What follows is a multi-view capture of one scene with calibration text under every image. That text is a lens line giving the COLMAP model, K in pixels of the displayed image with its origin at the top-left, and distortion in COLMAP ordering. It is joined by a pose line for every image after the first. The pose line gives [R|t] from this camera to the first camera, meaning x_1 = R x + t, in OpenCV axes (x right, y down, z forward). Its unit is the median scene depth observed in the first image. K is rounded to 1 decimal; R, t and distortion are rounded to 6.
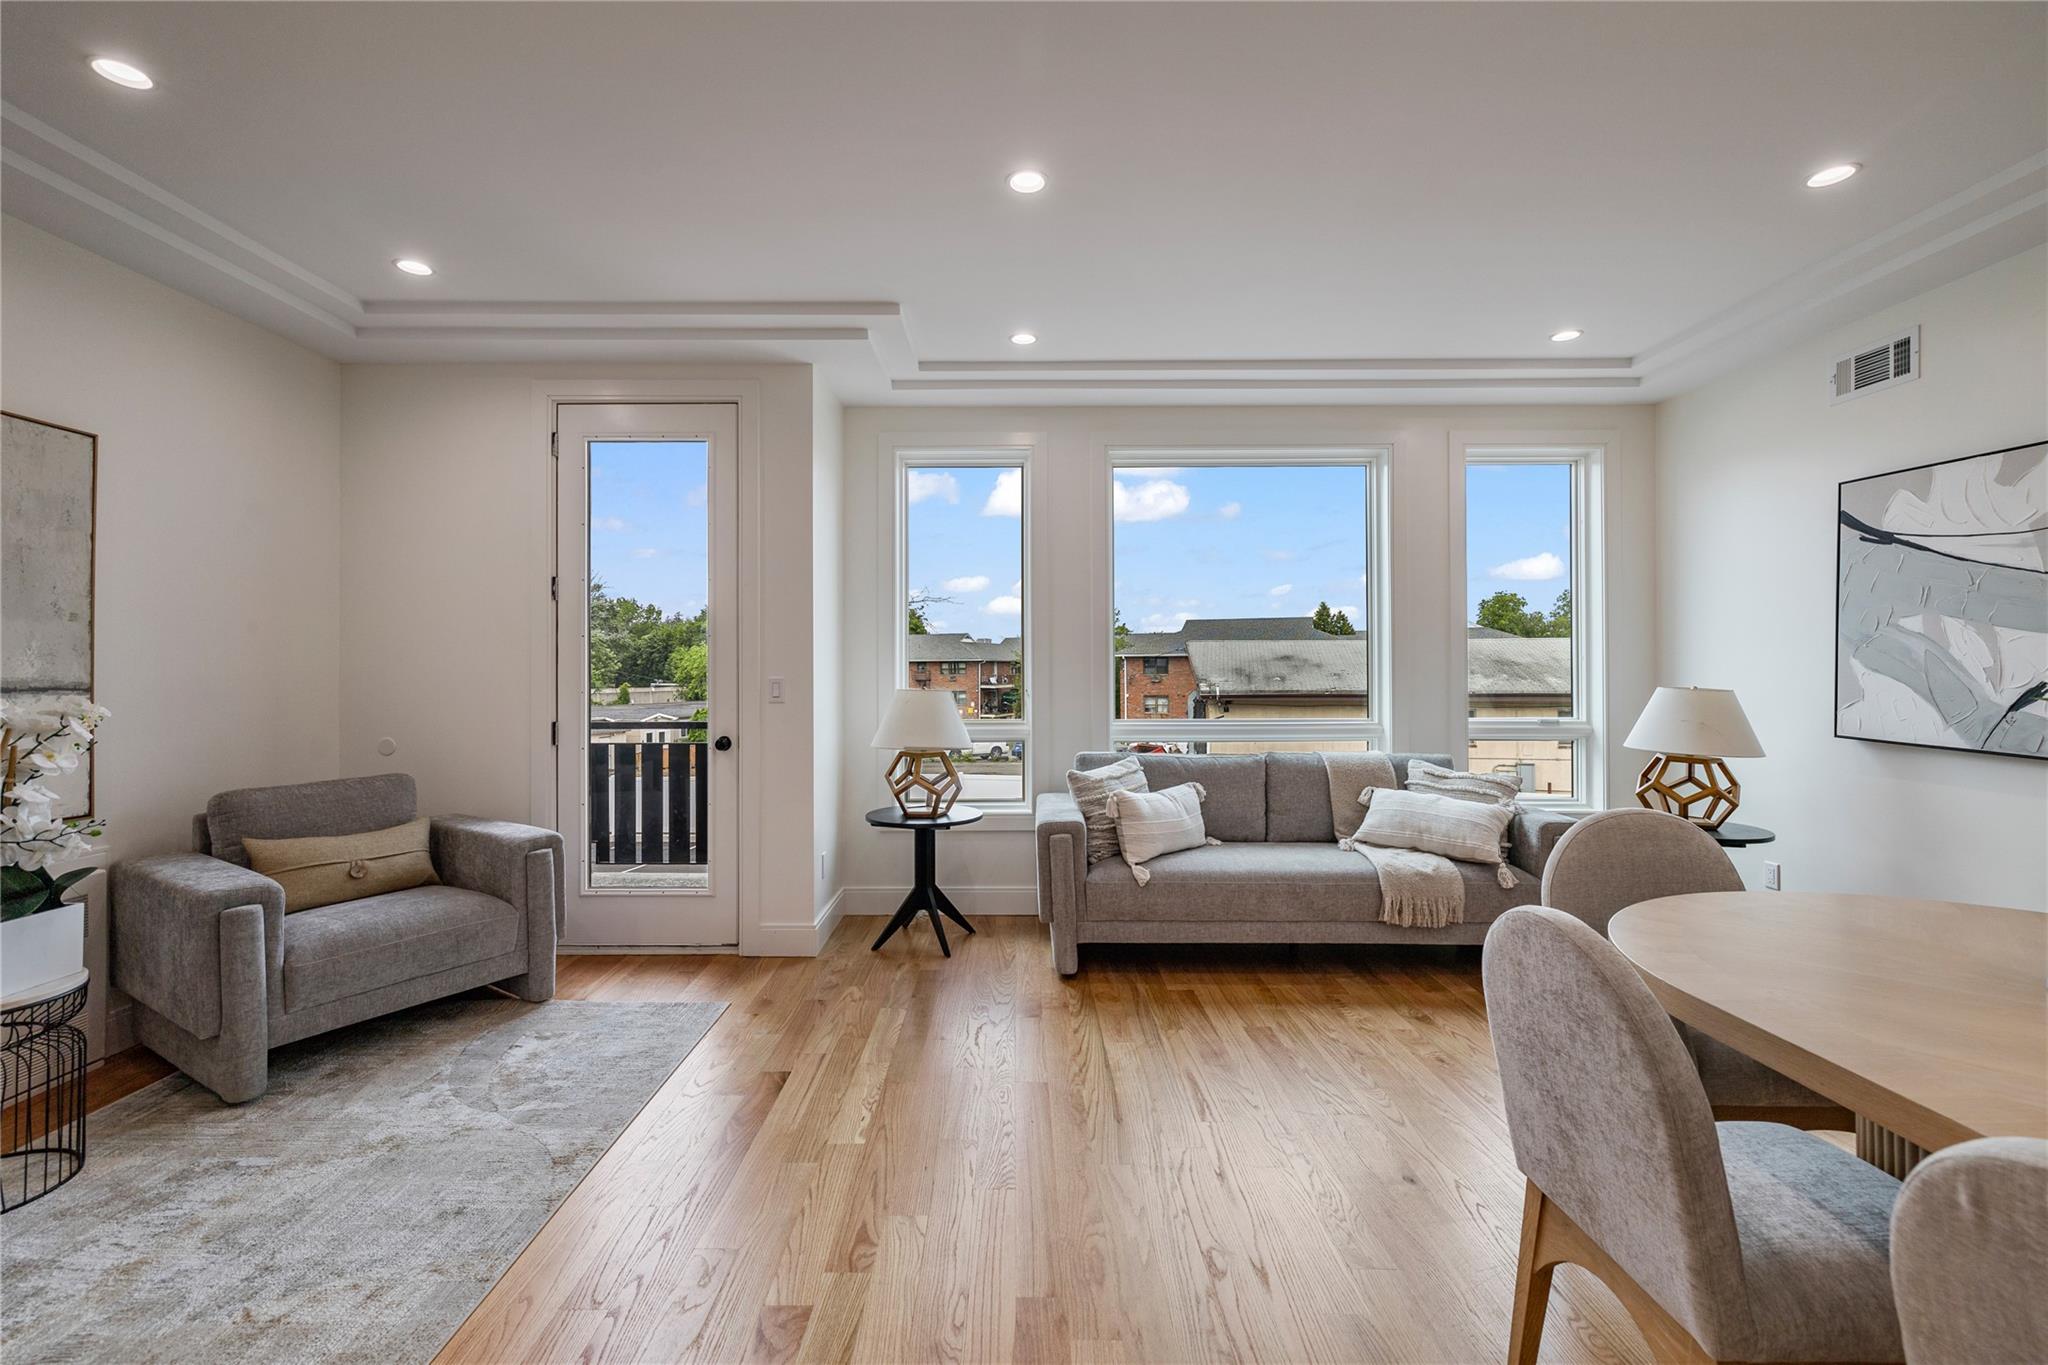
lens RADIAL K [[862.6, 0, 1009.5], [0, 862.6, 663.7], [0, 0, 1]] dist [0.000304, 0.000646]
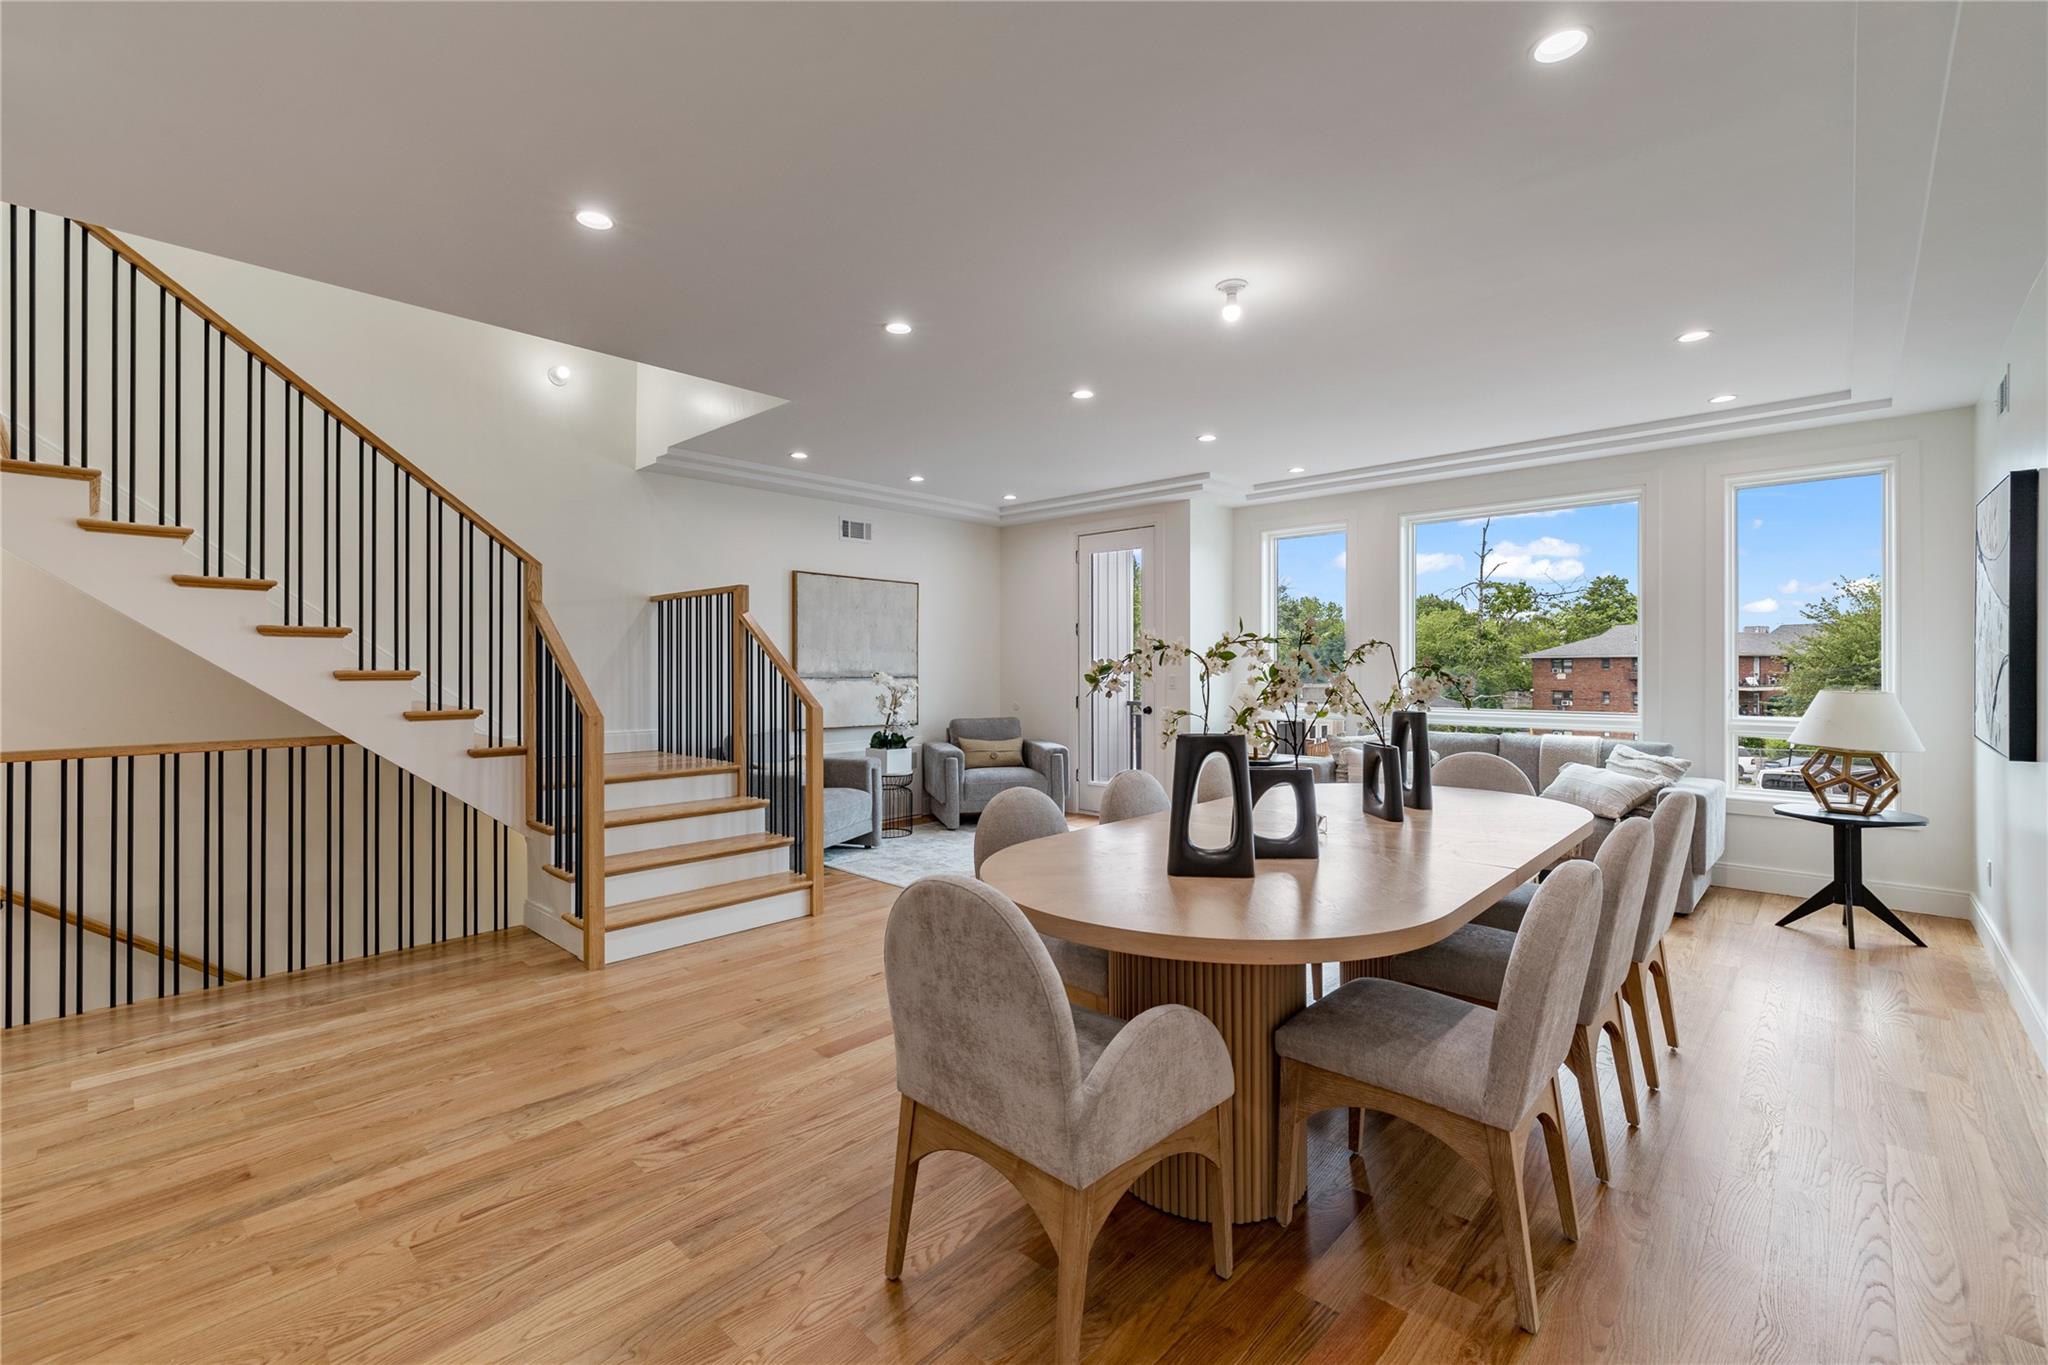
lens RADIAL K [[862.6, 0, 1006.7], [0, 862.6, 662.2], [0, 0, 1]] dist [0.000304, 0.000646]
pose [[0.727473, -0.002437, -0.686132, 0.727100], [0.003913, 0.999992, 0.000596, -0.013509], [0.686126, -0.003119, 0.727476, -0.565197]]
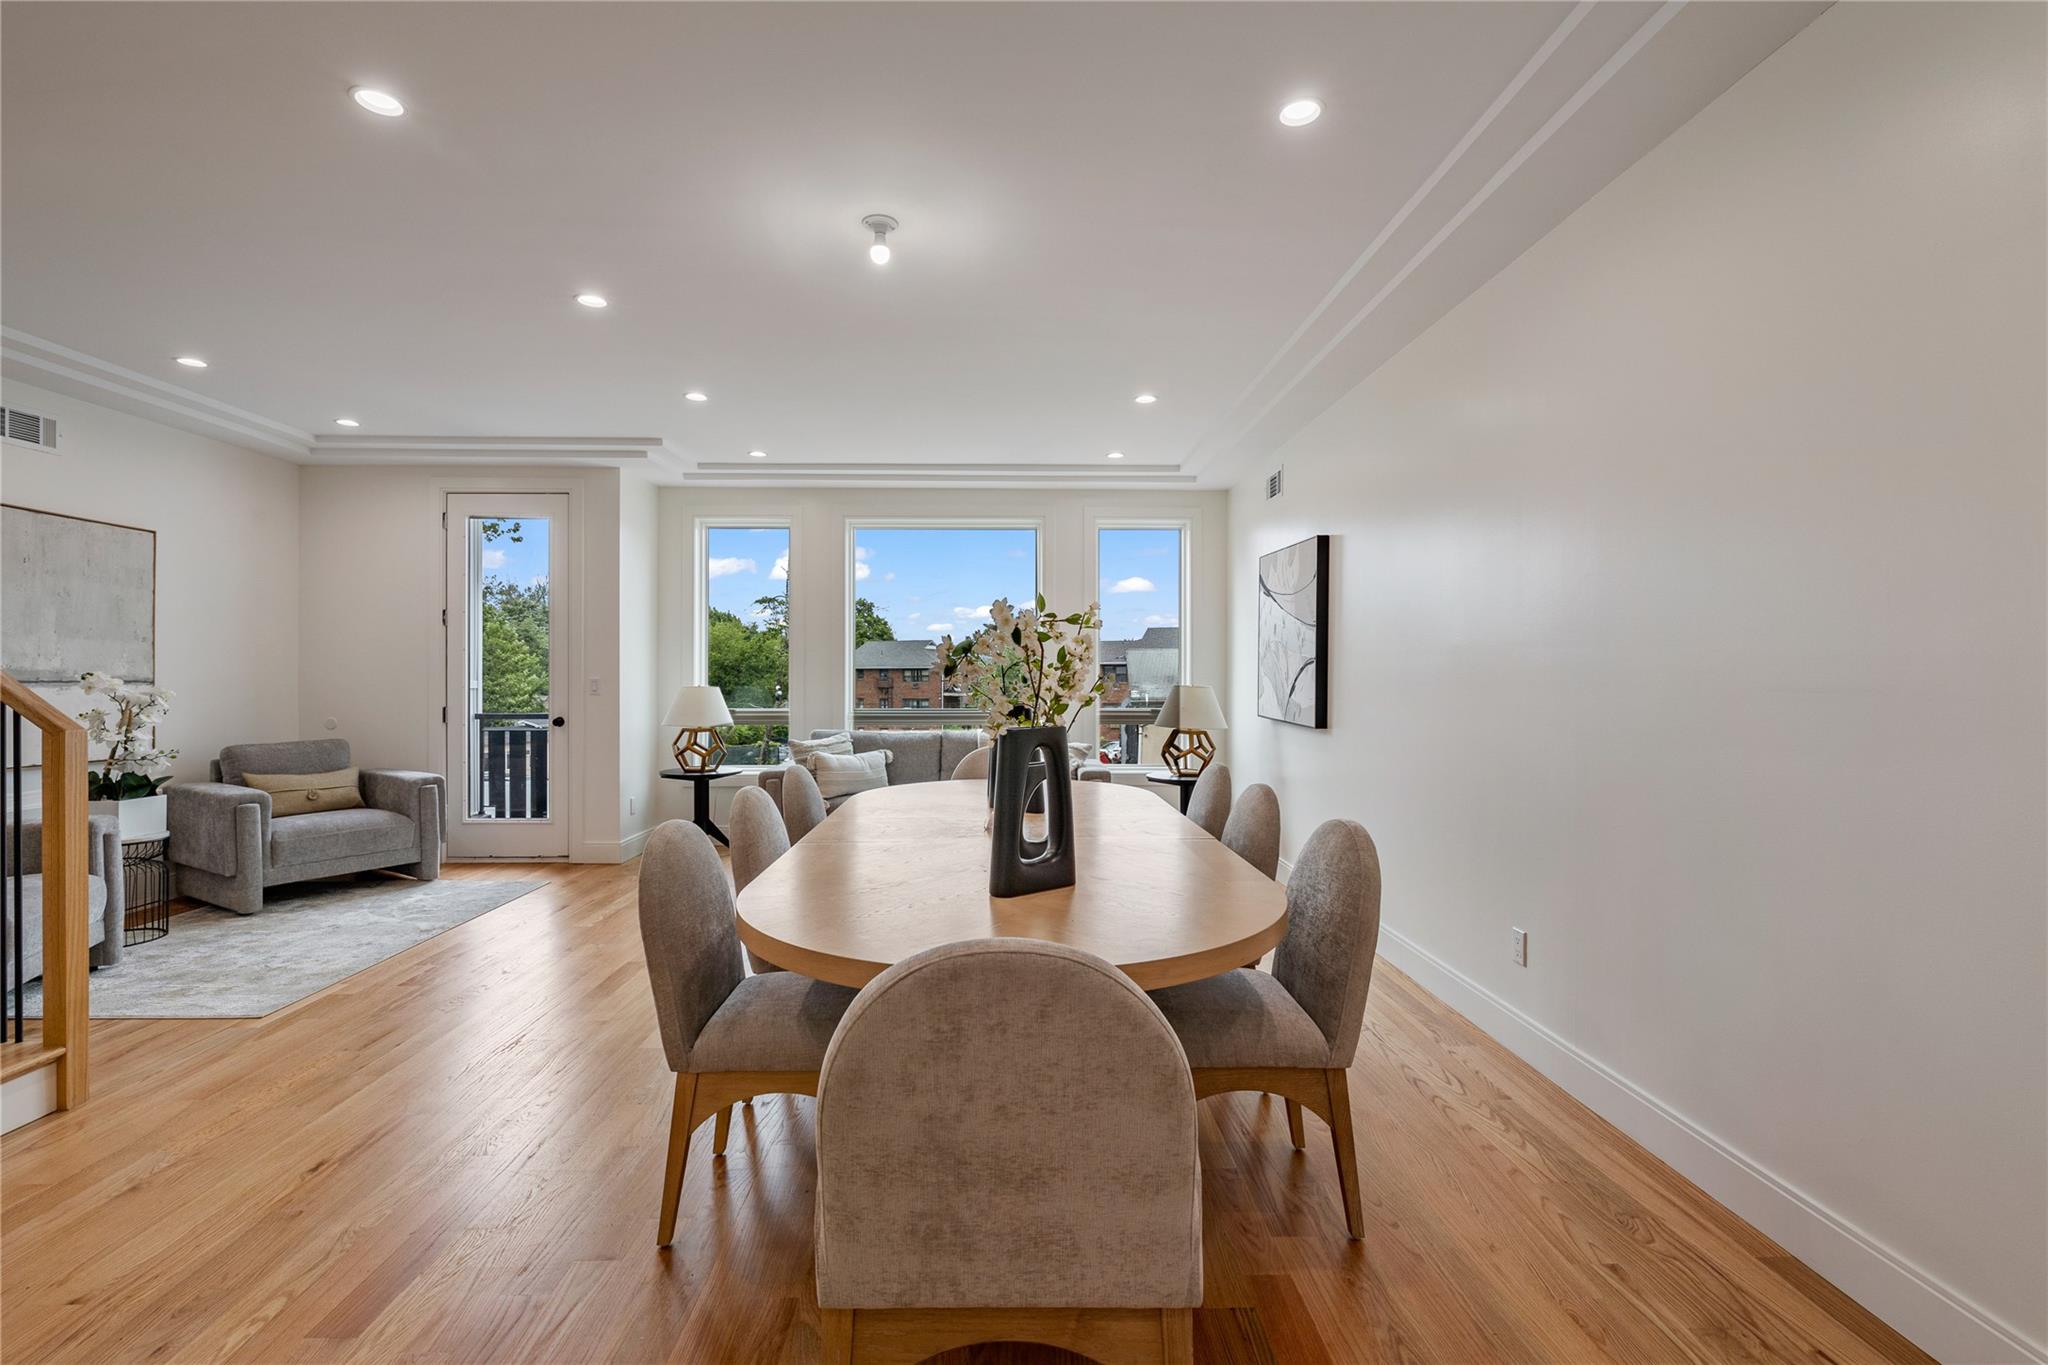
lens RADIAL K [[896.0, 0, 1008.3], [0, 896.0, 675.8], [0, 0, 1]] dist [-0.005925, 0.001265]
pose [[0.999692, 0.002955, 0.024640, 0.409800], [-0.003084, 0.999982, 0.005215, 0.002562], [-0.024624, -0.005289, 0.999683, -0.570502]]
